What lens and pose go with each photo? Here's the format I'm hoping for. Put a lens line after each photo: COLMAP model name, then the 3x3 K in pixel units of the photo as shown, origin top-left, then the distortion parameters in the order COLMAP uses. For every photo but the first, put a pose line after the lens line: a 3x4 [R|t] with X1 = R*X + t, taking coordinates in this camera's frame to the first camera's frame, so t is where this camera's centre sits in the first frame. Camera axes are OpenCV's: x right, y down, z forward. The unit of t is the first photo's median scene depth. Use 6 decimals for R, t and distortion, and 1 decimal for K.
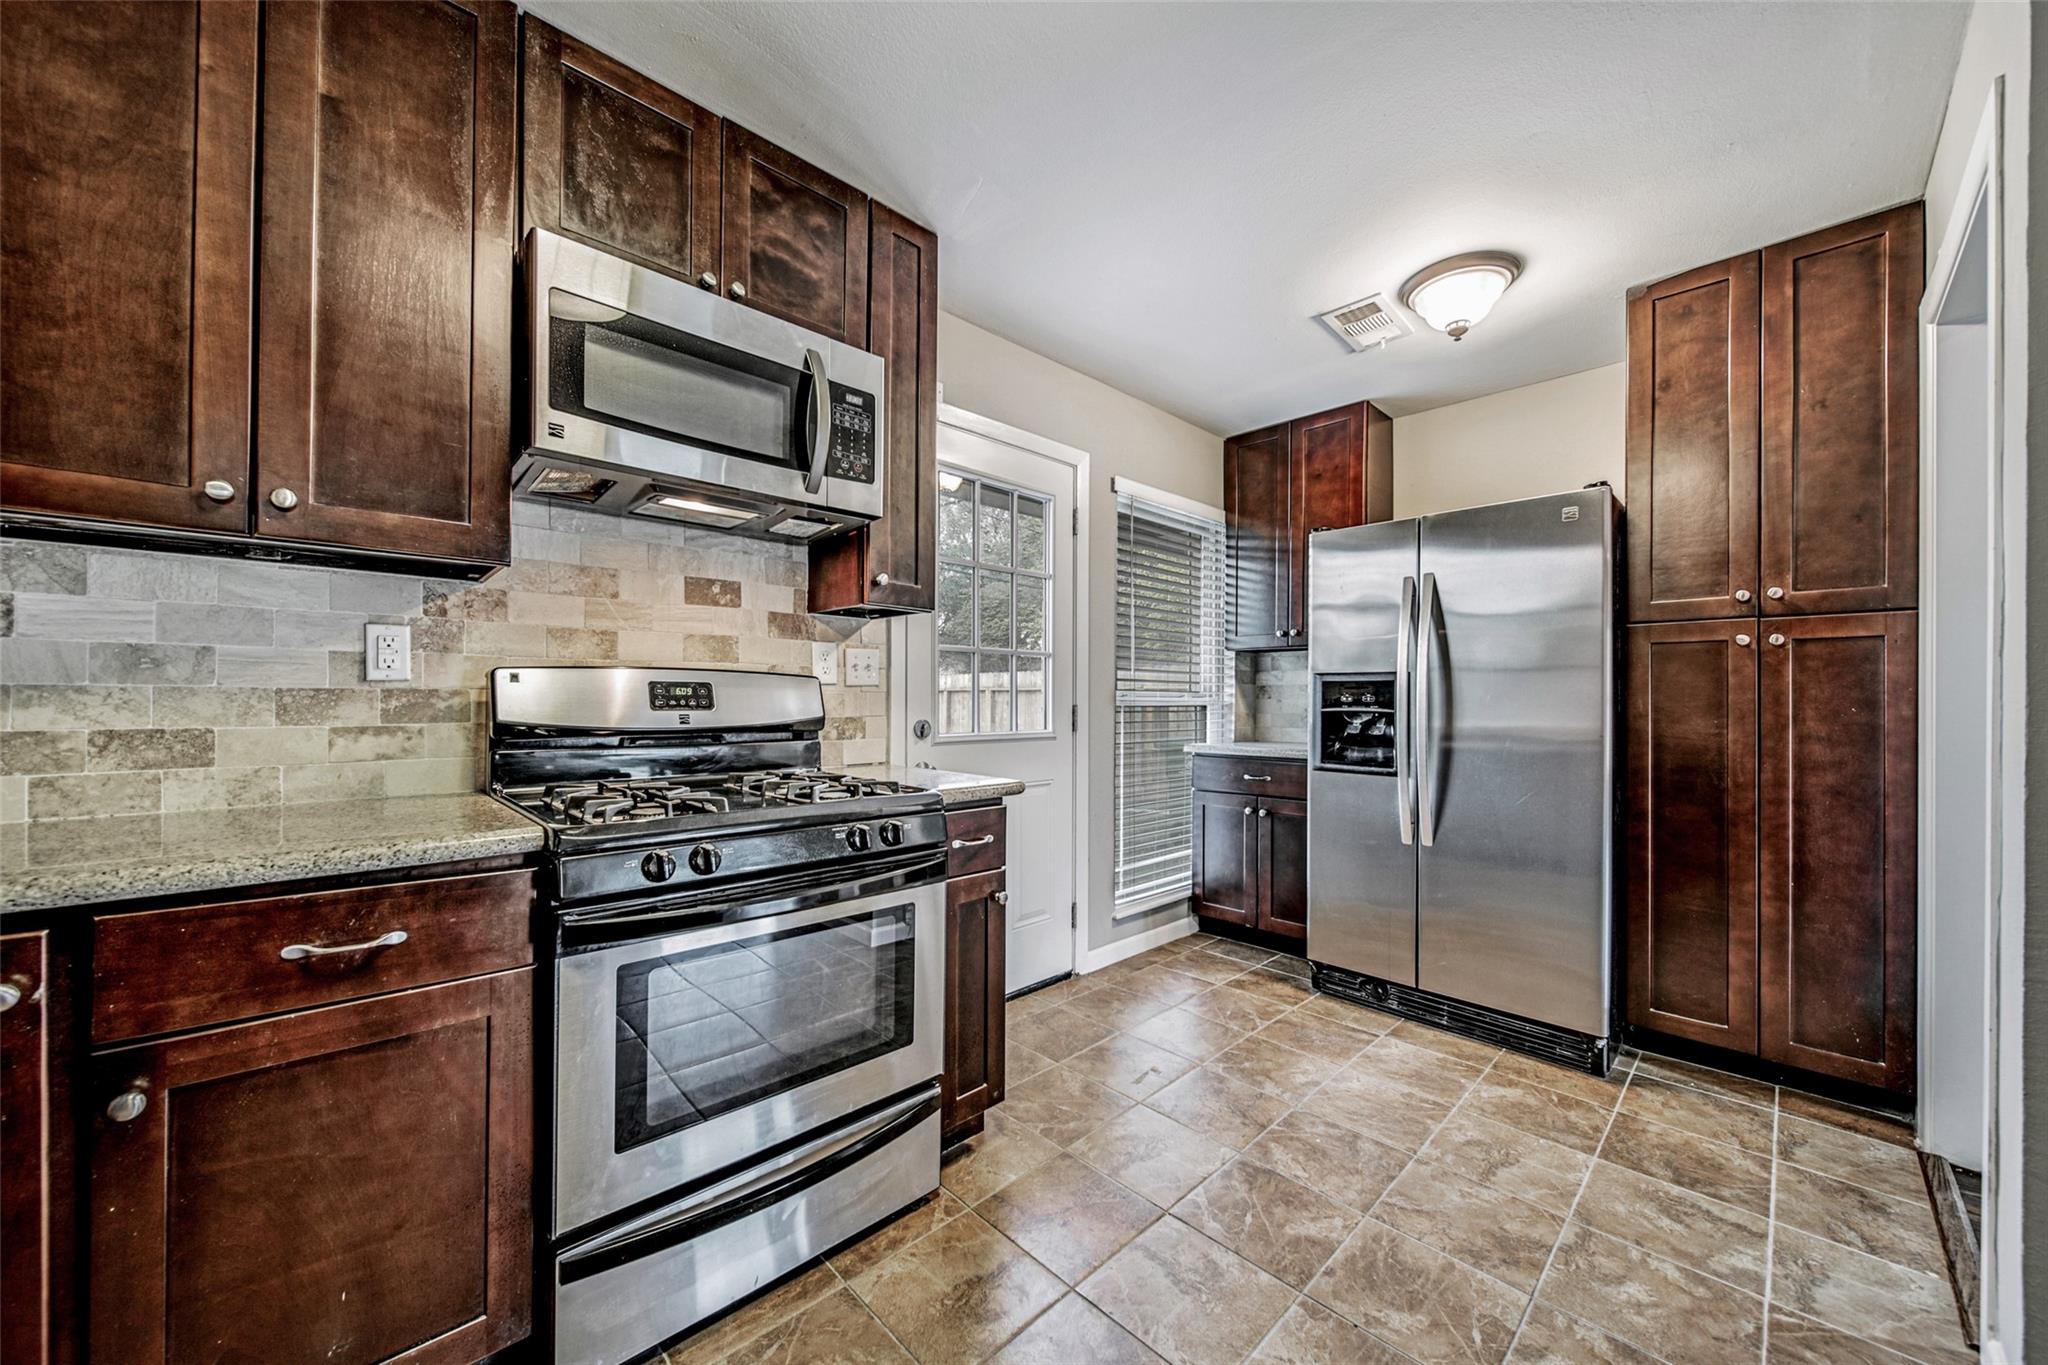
lens RADIAL K [[759.6, 0, 984.6], [0, 759.6, 700.1], [0, 0, 1]] dist [-0.000509, -0.001406]
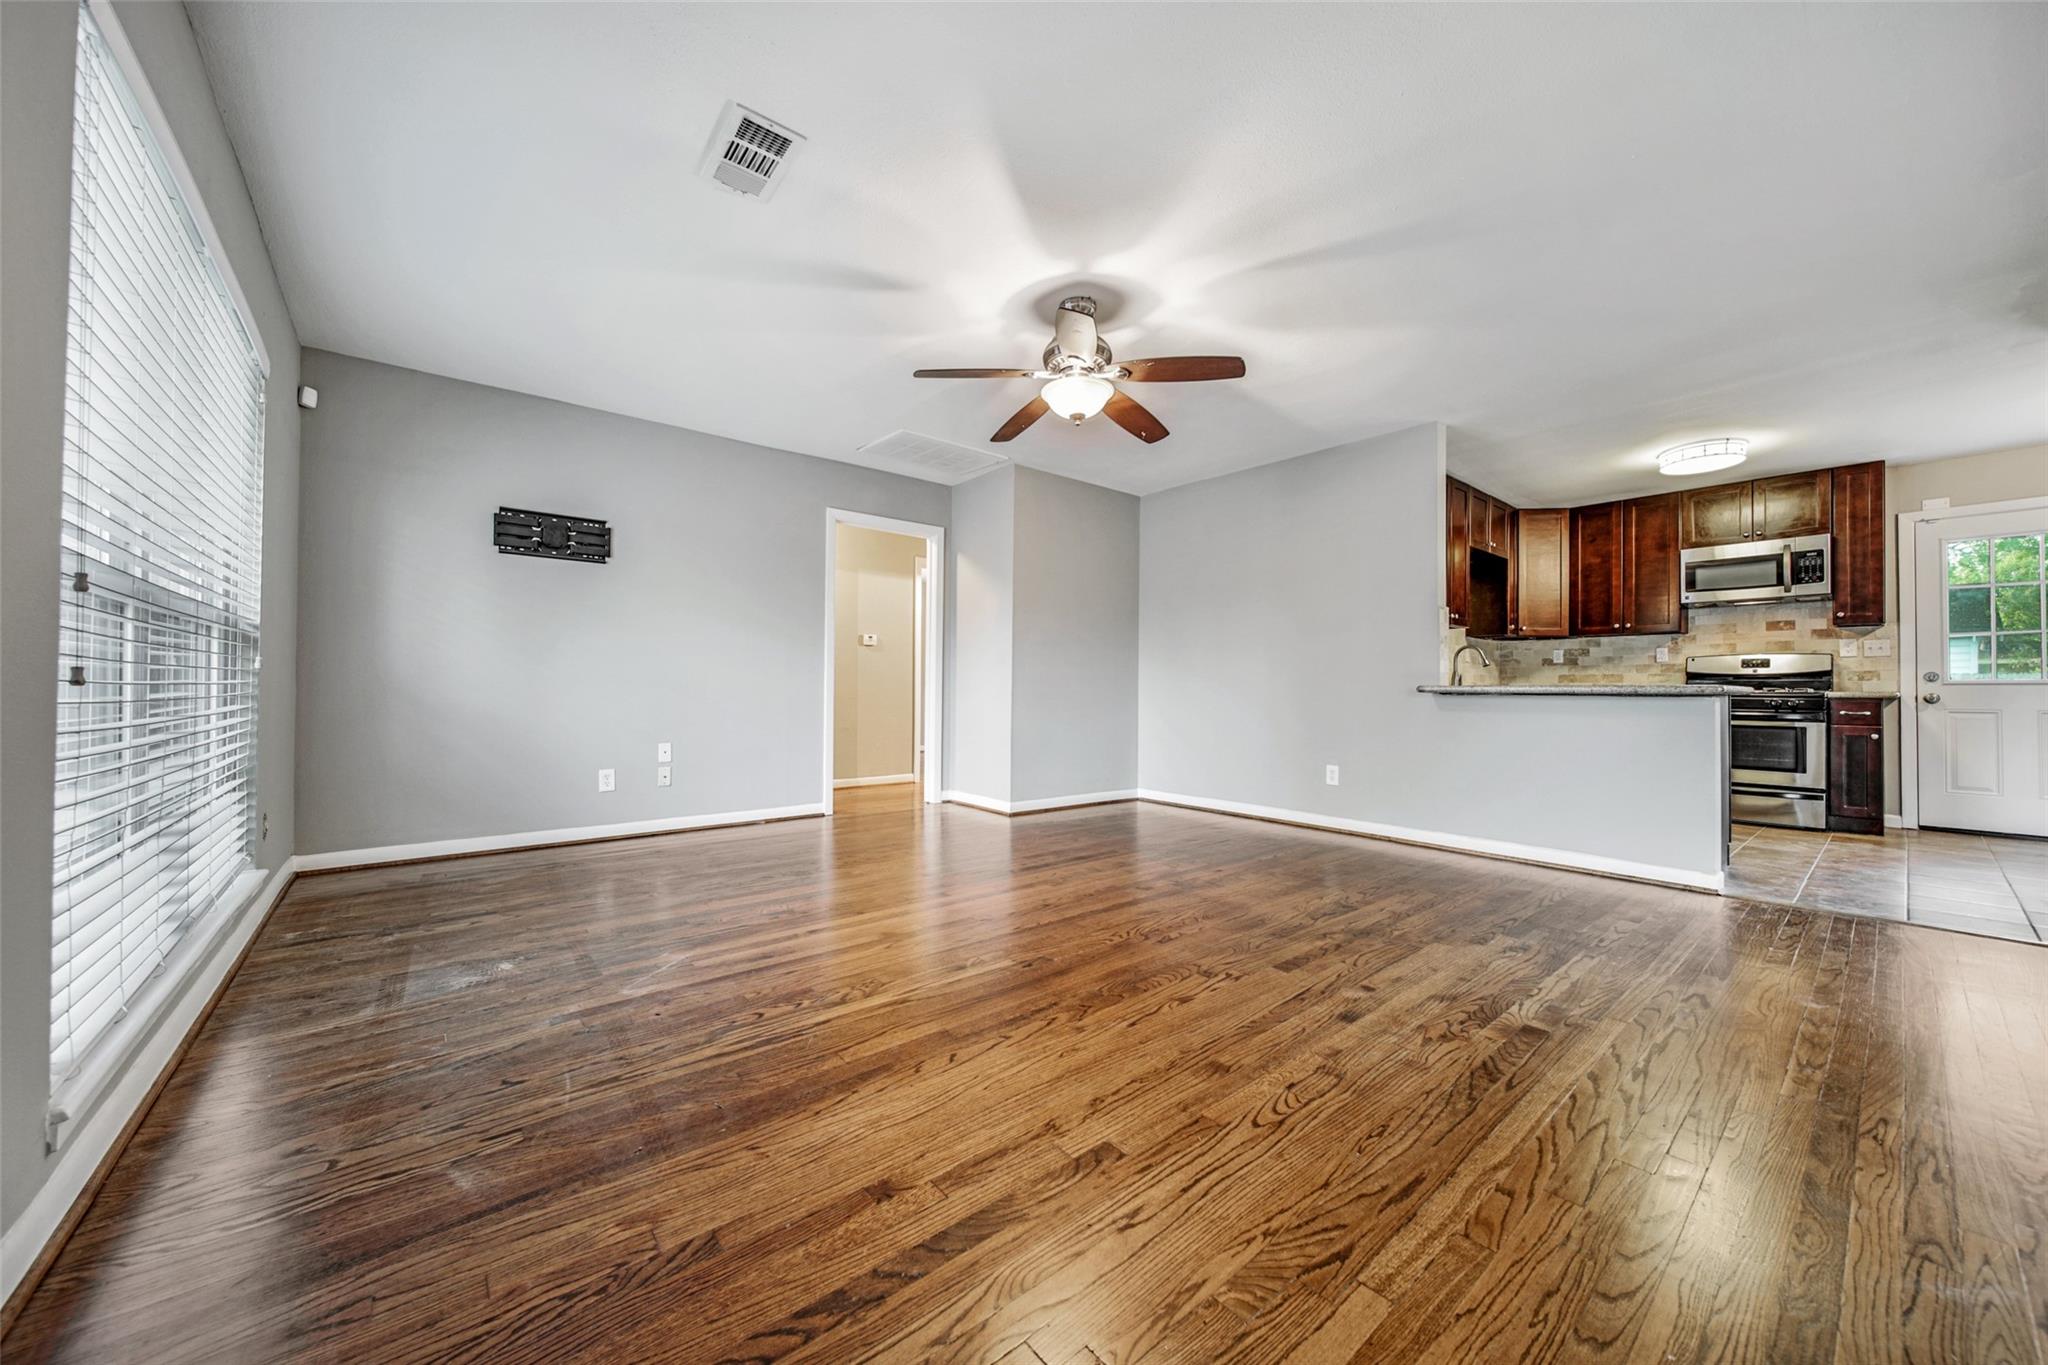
lens RADIAL K [[759.6, 0, 1044.3], [0, 759.6, 681.2], [0, 0, 1]] dist [-0.000509, -0.001406]
pose [[-0.071681, -0.017093, -0.997281, 2.736540], [-0.008817, 0.999825, -0.016503, 0.136937], [0.997389, 0.007610, -0.071819, -1.557922]]
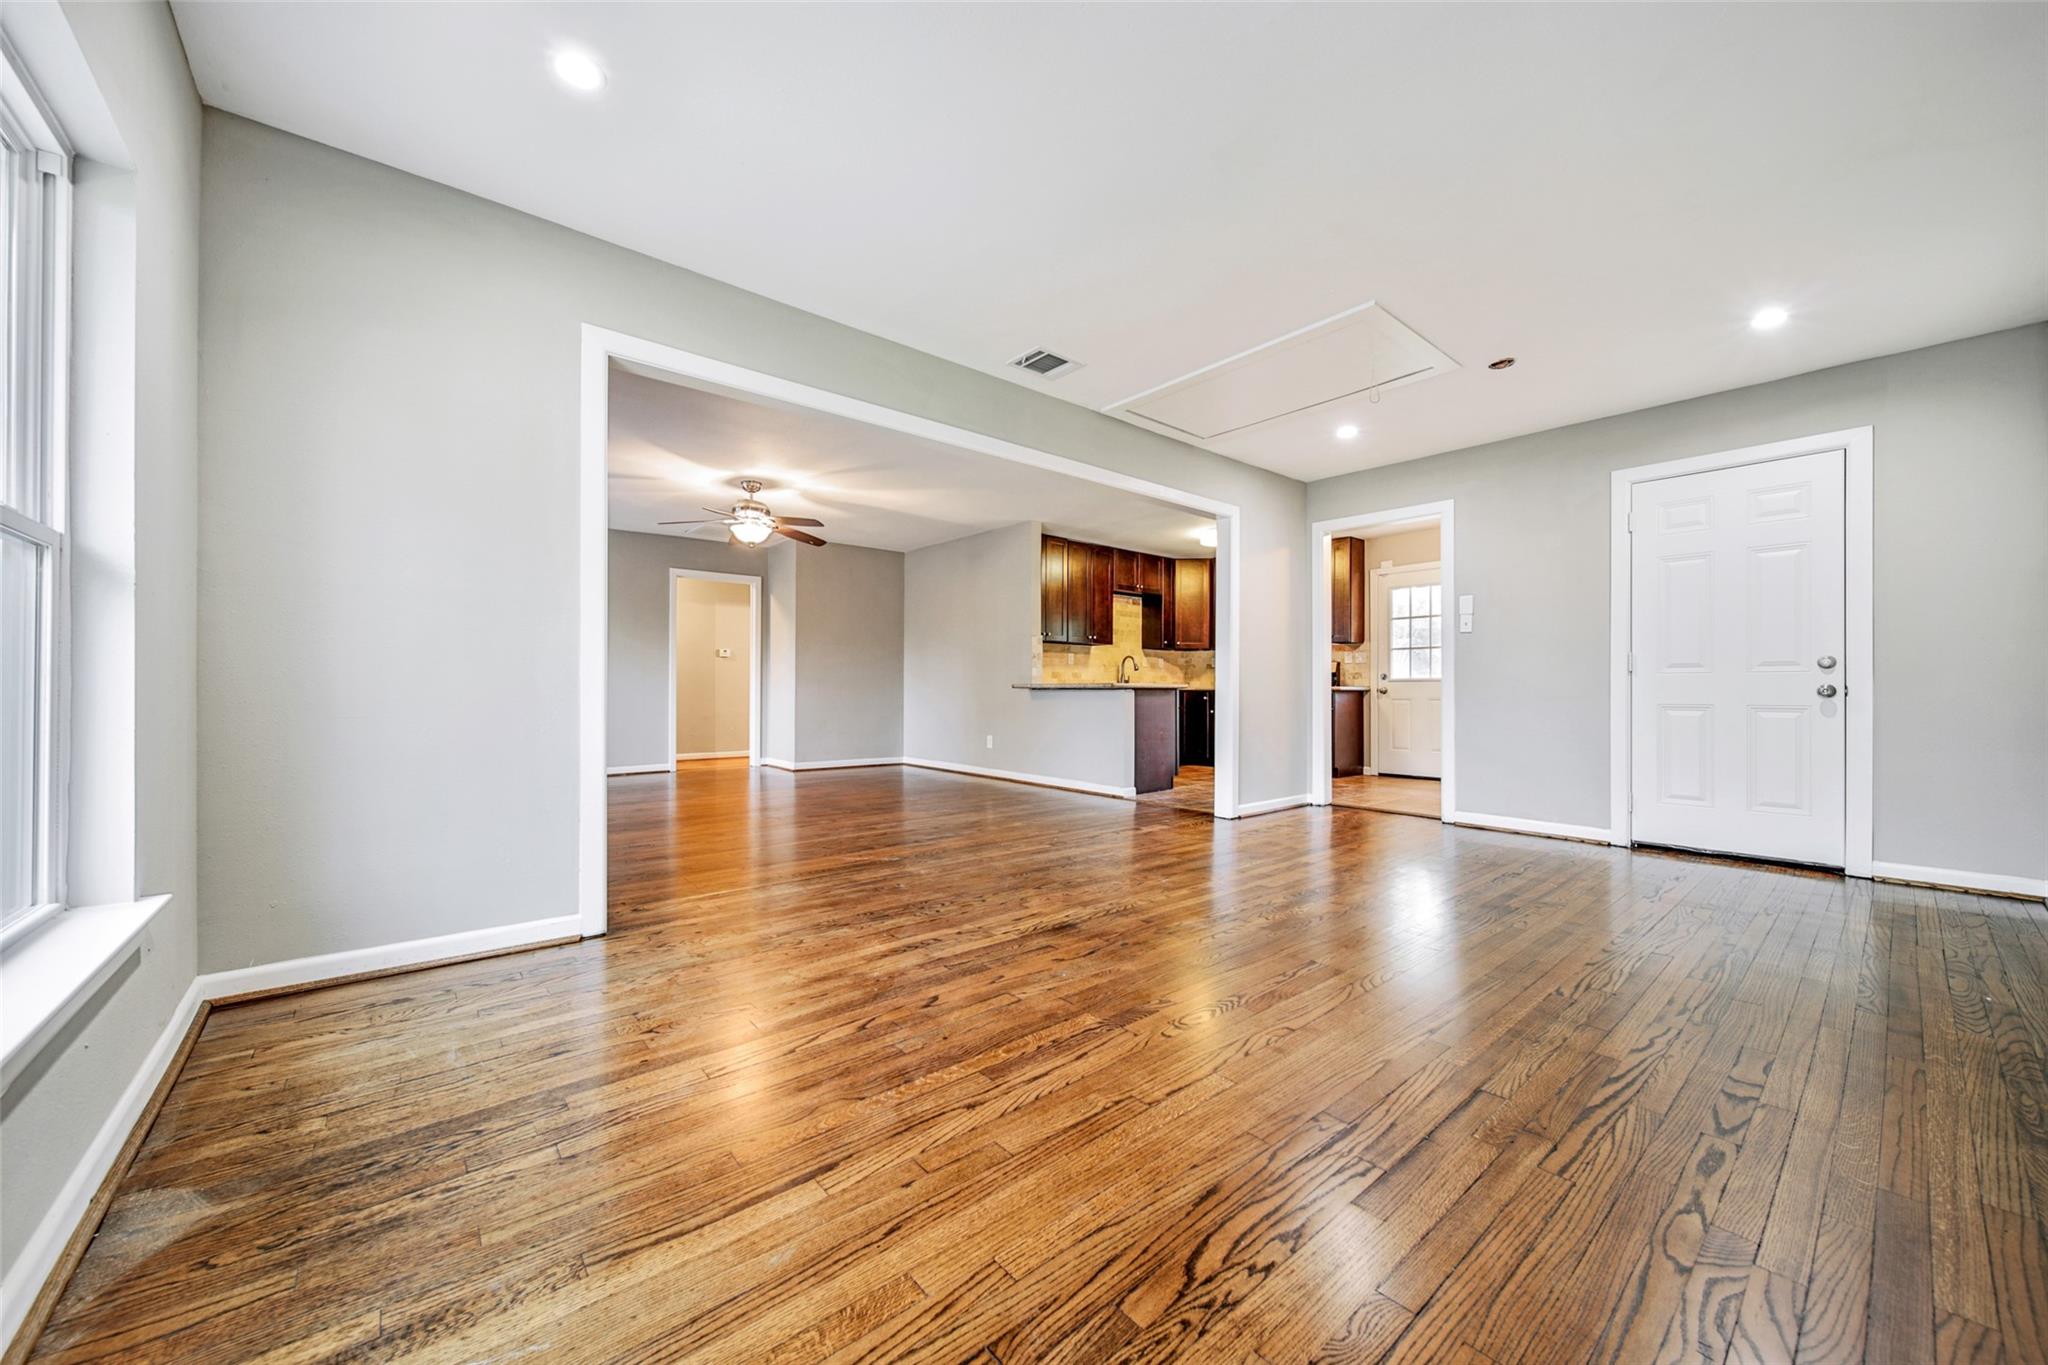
lens RADIAL K [[759.6, 0, 1041.5], [0, 759.6, 683.1], [0, 0, 1]] dist [-0.000509, -0.001406]
pose [[-0.060774, -0.011945, -0.998080, 4.075966], [-0.002851, 0.999926, -0.011794, 0.139815], [0.998147, 0.002128, -0.060804, -0.260592]]
